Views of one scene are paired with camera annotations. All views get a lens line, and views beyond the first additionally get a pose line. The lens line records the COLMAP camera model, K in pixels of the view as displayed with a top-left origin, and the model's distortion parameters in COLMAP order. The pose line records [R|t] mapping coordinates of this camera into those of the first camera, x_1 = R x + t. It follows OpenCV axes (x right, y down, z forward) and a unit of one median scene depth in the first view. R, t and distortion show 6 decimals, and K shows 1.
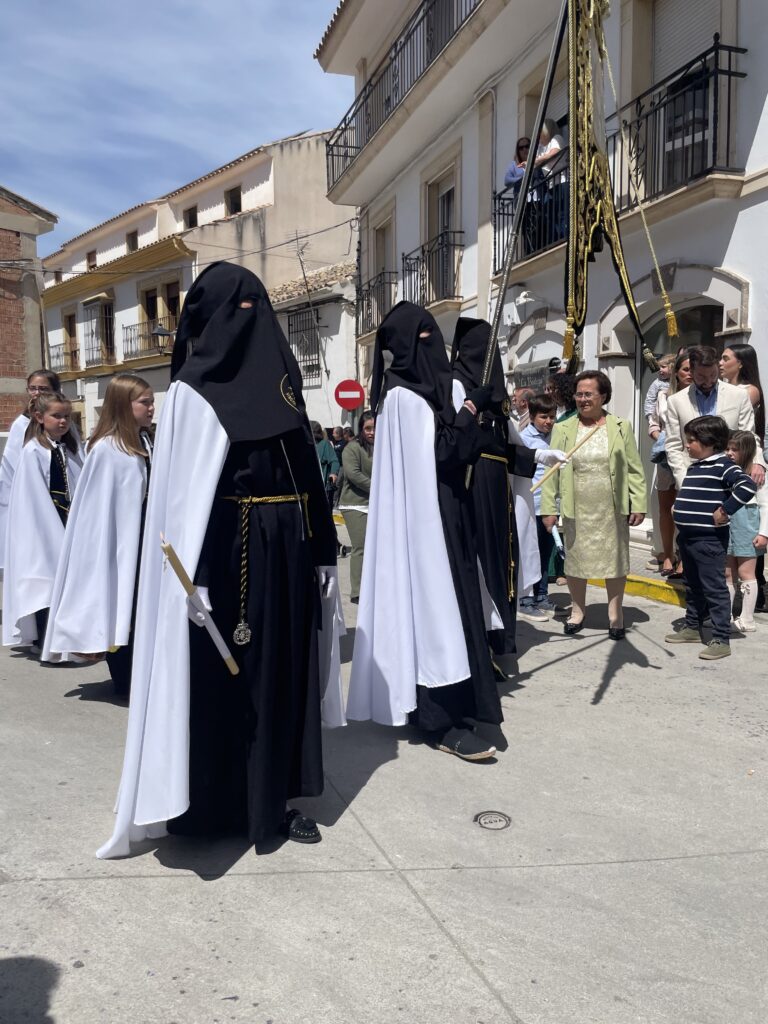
lens RADIAL K [[787.6, 0, 395.9], [0, 787.6, 503.1], [0, 0, 1]] dist [0.089857, -0.131601]
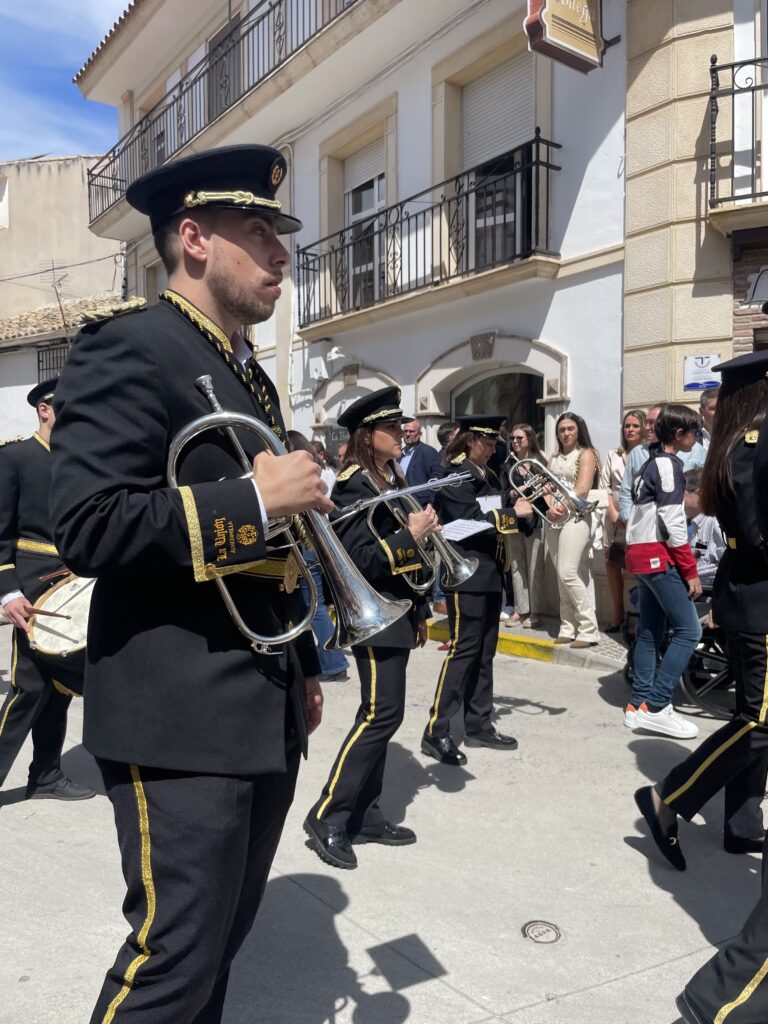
lens RADIAL K [[787.6, 0, 395.9], [0, 787.6, 503.1], [0, 0, 1]] dist [0.089857, -0.131601]
pose [[0.944249, -0.006955, 0.329158, -0.097637], [0.024645, 0.998465, -0.049601, -0.017557], [-0.328308, 0.054947, 0.942971, 0.040558]]
